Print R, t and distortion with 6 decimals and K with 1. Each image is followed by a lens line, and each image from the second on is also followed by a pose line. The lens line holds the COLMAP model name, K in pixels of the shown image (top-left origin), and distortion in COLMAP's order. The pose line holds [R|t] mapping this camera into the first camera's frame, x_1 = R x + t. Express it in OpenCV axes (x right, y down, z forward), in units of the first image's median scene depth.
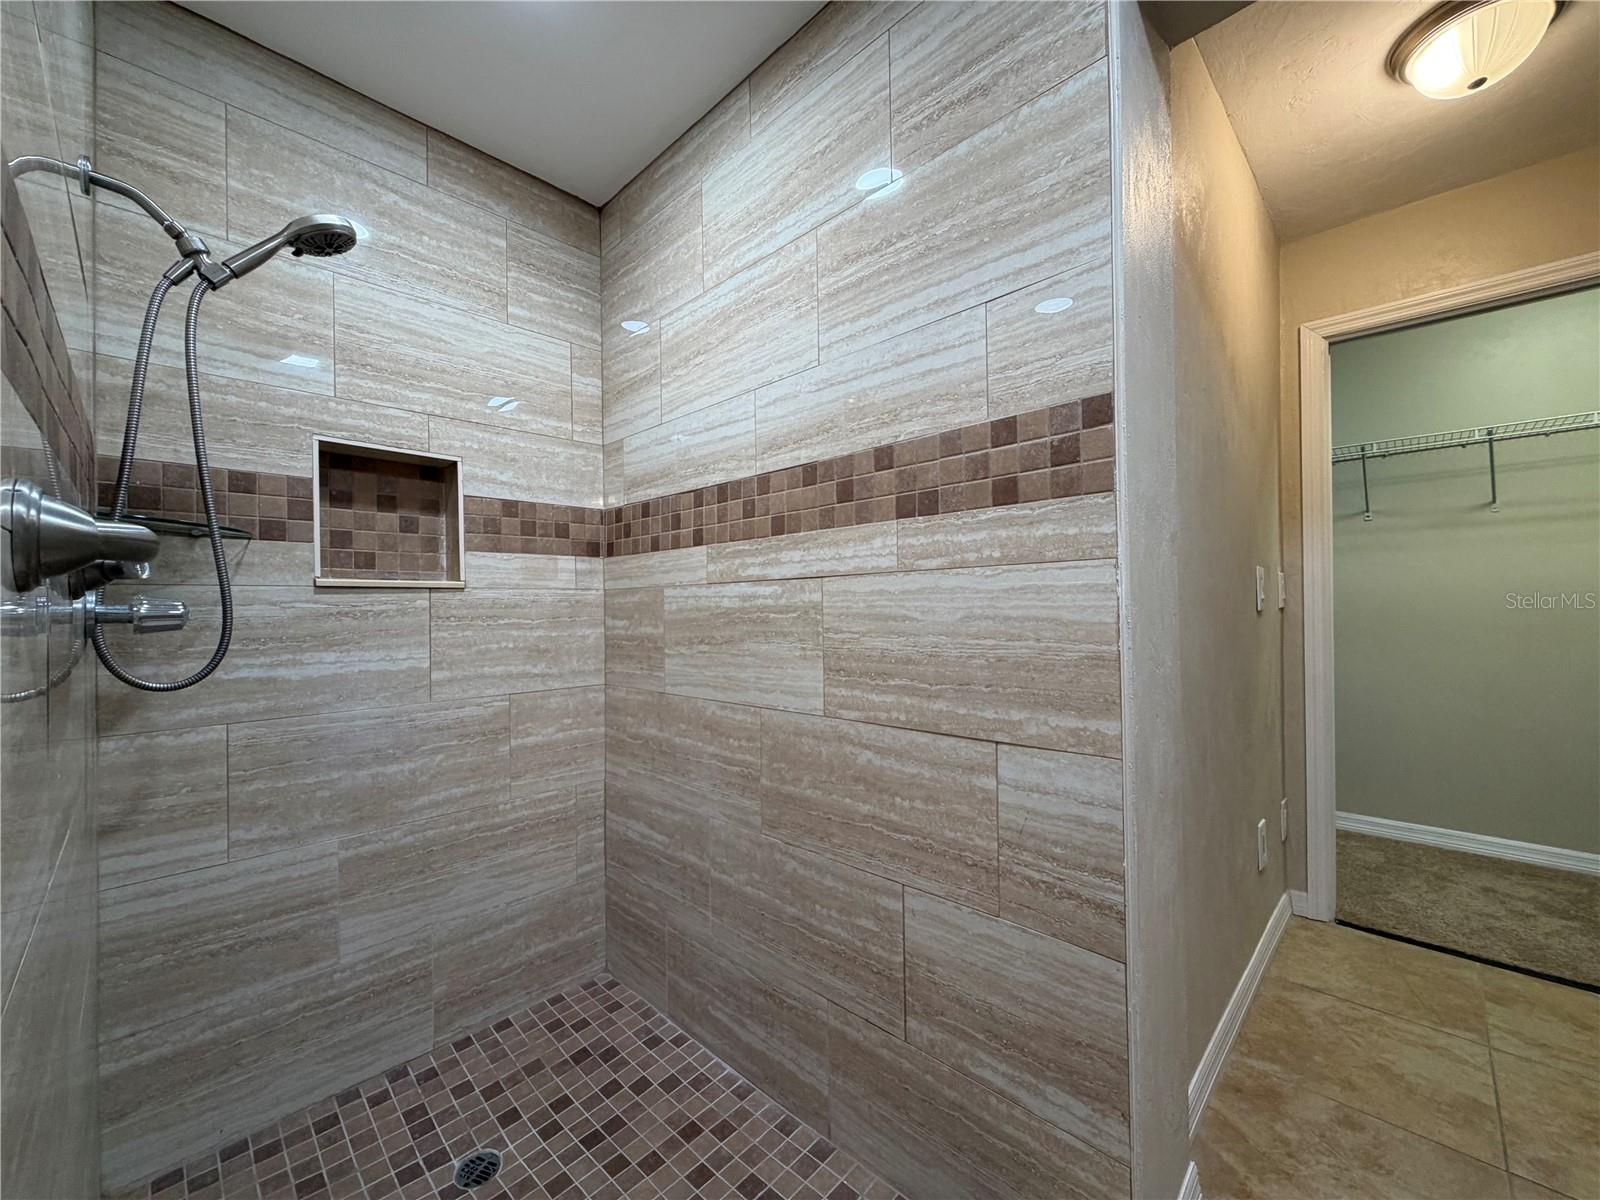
lens RADIAL K [[637.2, 0, 791.7], [0, 637.2, 604.3], [0, 0, 1]] dist [0.001064, -0.000108]
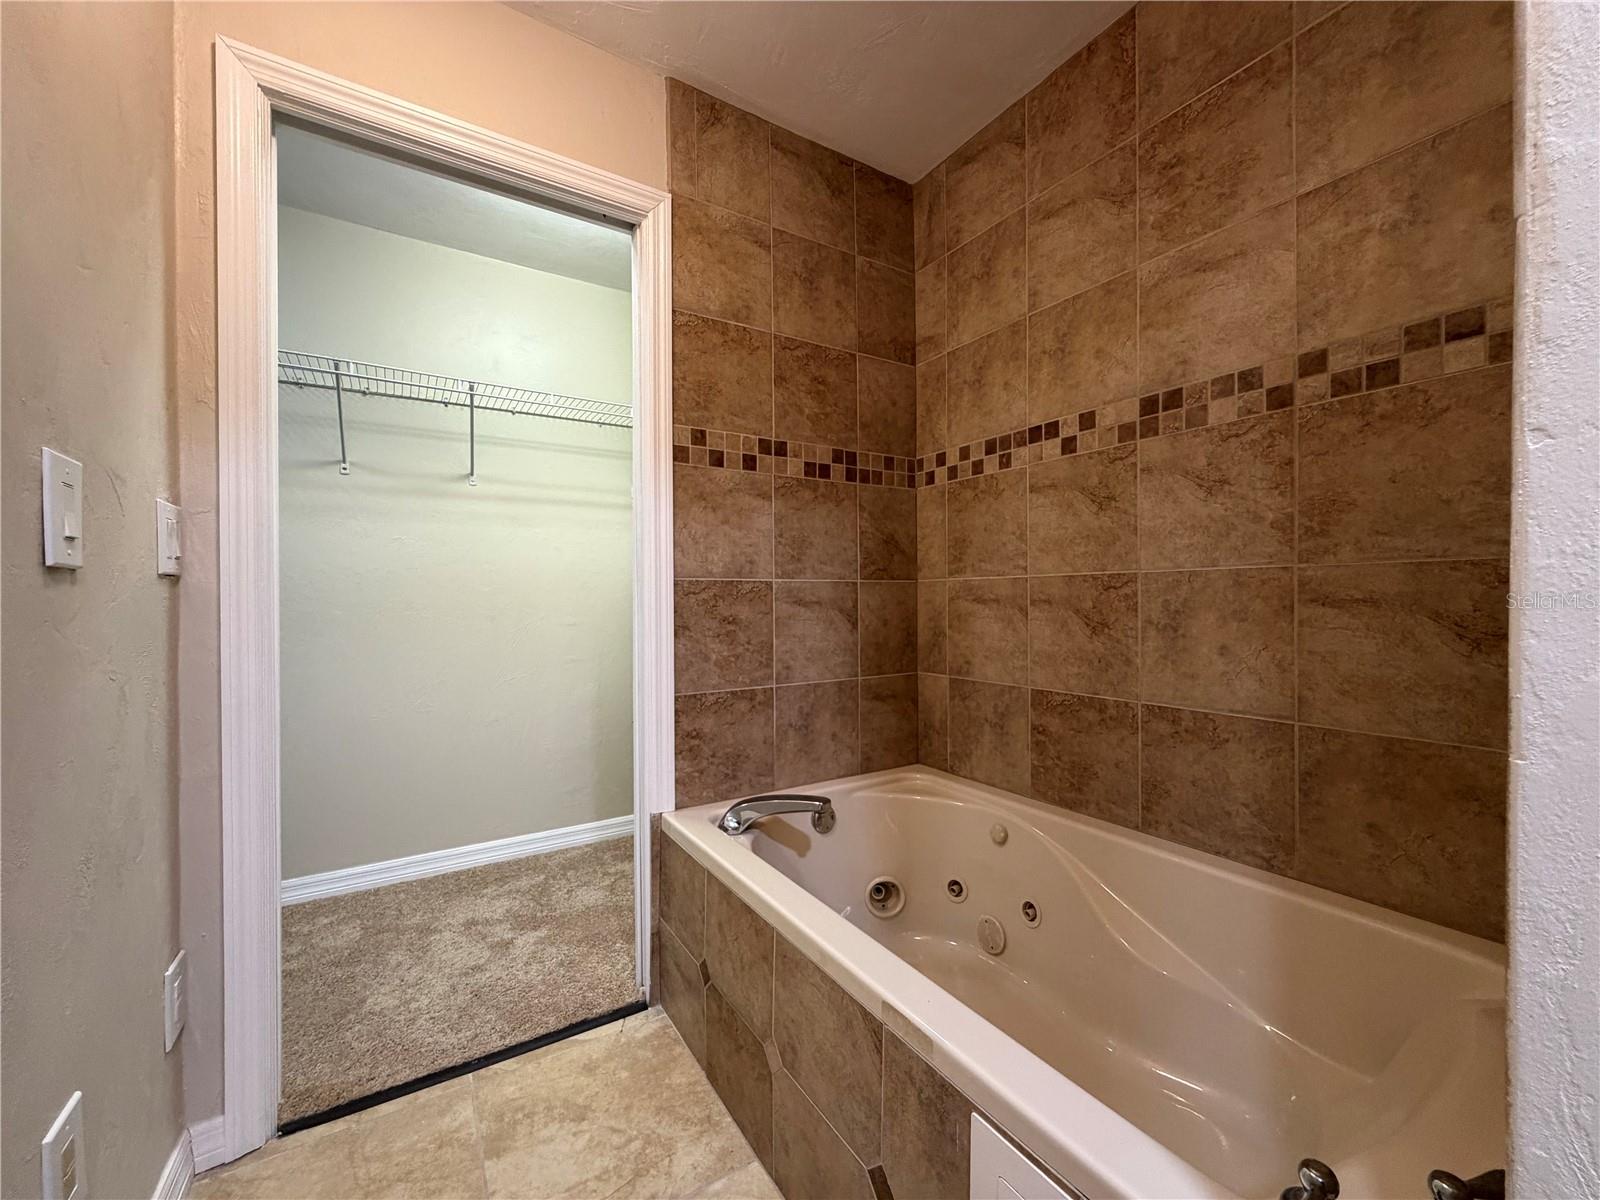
lens RADIAL K [[637.2, 0, 800.0], [0, 637.2, 598.7], [0, 0, 1]] dist [0.001064, -0.000108]
pose [[0.231276, 0.007161, 0.972862, 0.403891], [0.000741, 0.999971, -0.007537, 0.028216], [-0.972888, 0.002464, 0.231264, 0.414281]]
